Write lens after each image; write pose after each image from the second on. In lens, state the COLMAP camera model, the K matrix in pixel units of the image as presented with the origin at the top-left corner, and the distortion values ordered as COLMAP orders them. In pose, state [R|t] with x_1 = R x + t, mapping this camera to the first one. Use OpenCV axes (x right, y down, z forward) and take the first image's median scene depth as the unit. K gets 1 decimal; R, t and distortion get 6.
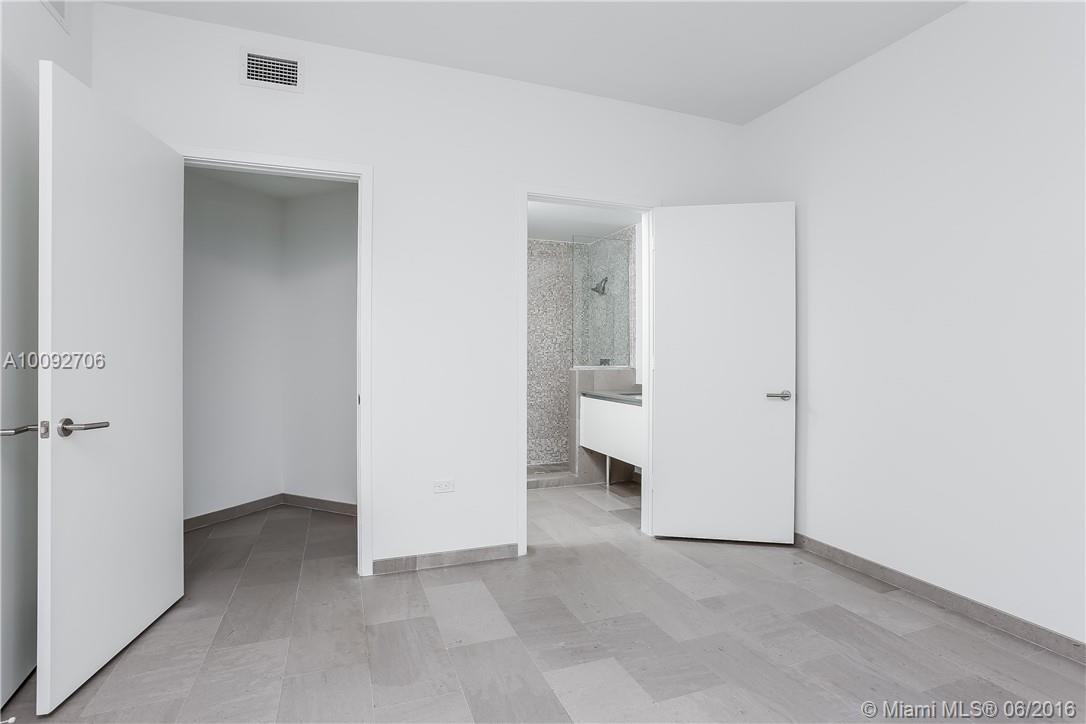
lens RADIAL K [[557.5, 0, 545.1], [0, 557.5, 354.1], [0, 0, 1]] dist [-0.062984, 0.034318]
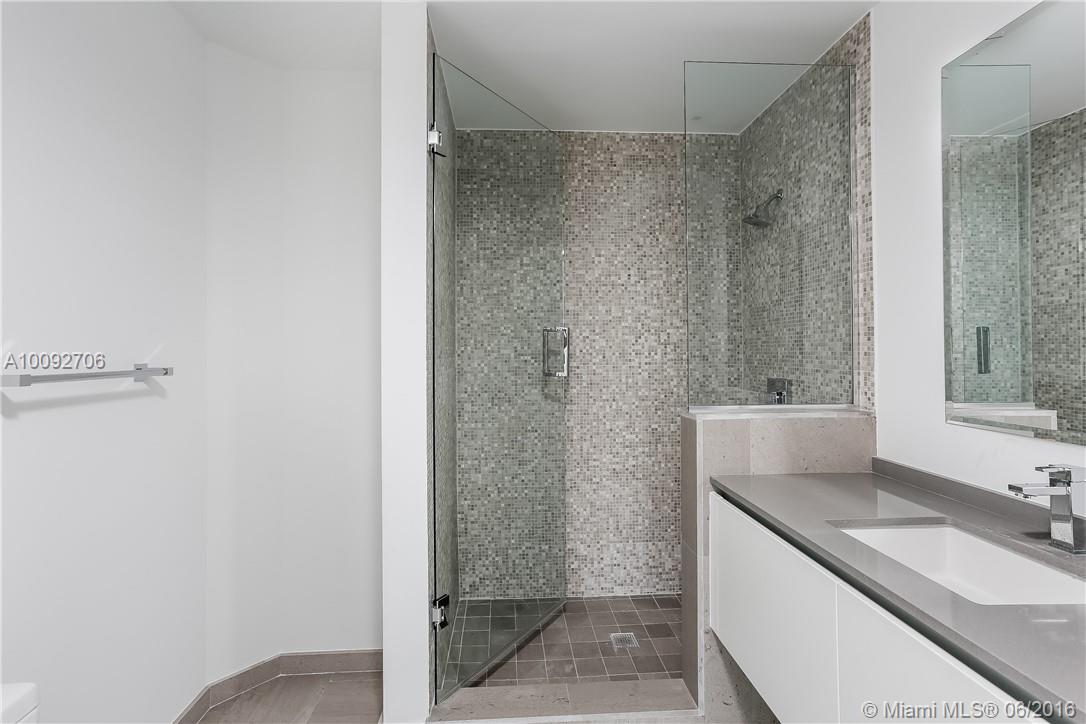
lens RADIAL K [[527.8, 0, 534.9], [0, 527.8, 360.5], [0, 0, 1]] dist [-0.042488, 0.032152]
pose [[0.951570, -0.012241, -0.307189, 0.056610], [0.020033, 0.999552, 0.022227, -0.019440], [0.306779, -0.027305, 0.951389, 0.600784]]
